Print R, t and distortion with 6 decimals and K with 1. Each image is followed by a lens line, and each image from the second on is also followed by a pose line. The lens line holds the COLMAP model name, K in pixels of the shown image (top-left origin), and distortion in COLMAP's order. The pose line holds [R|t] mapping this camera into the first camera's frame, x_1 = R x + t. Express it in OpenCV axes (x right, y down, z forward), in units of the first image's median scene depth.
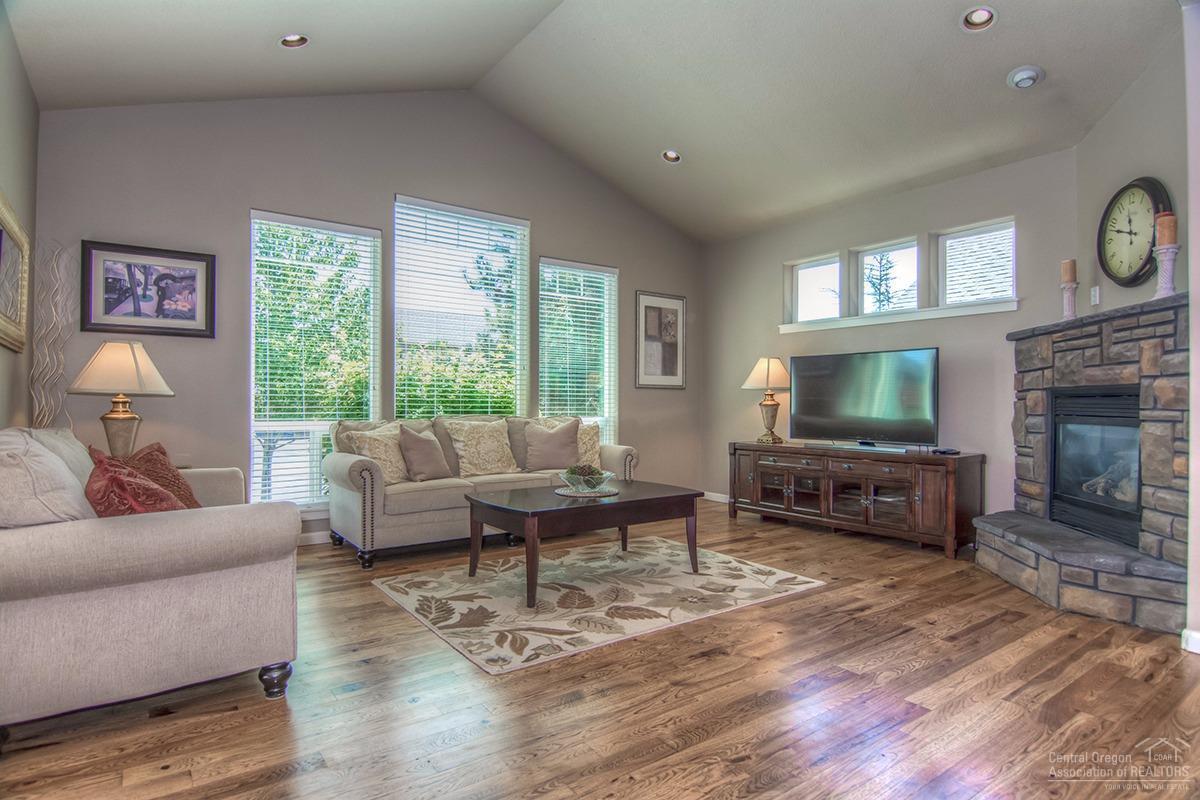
lens RADIAL K [[623.6, 0, 600.0], [0, 623.6, 400.0], [0, 0, 1]] dist [0.001651, 0.000217]
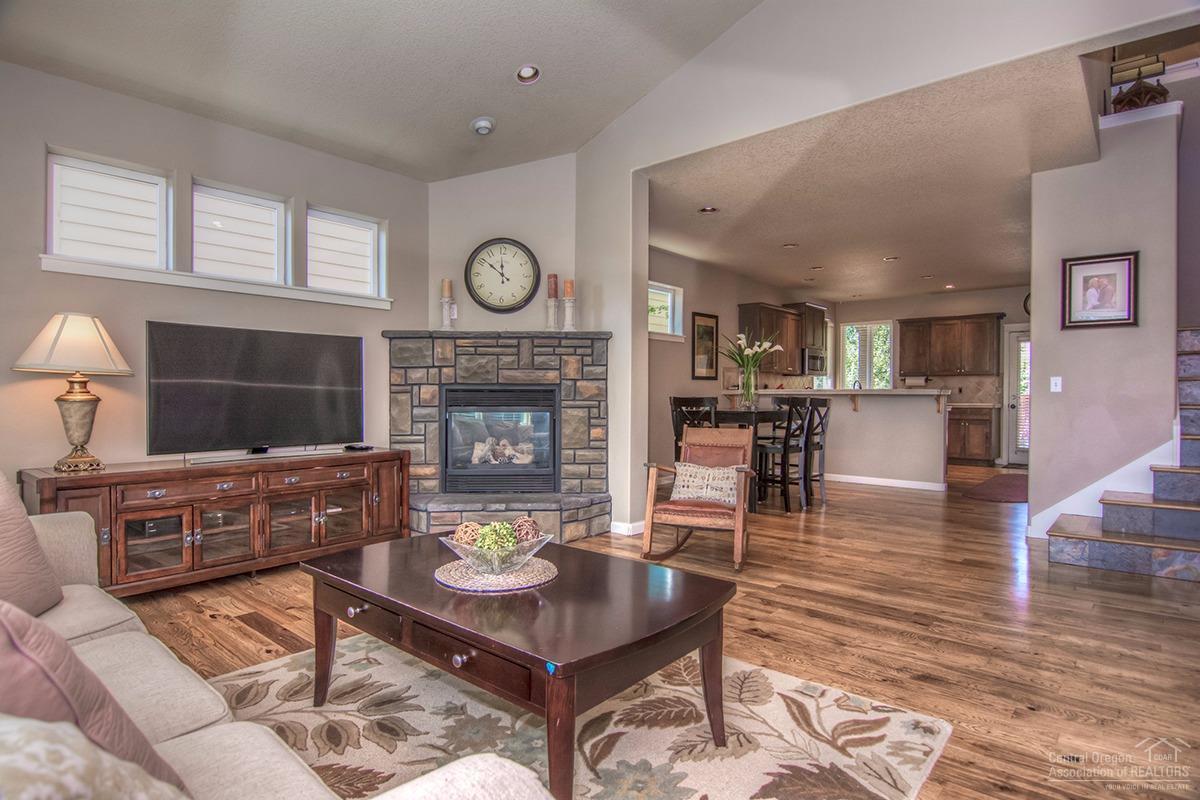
lens RADIAL K [[627.2, 0, 600.0], [0, 627.2, 400.0], [0, 0, 1]] dist [-0.017040, -0.000062]
pose [[-0.210508, -0.012212, 0.977516, -0.686896], [-0.005743, 0.999920, 0.011255, -0.003886], [-0.977575, -0.003245, -0.210561, 1.277882]]
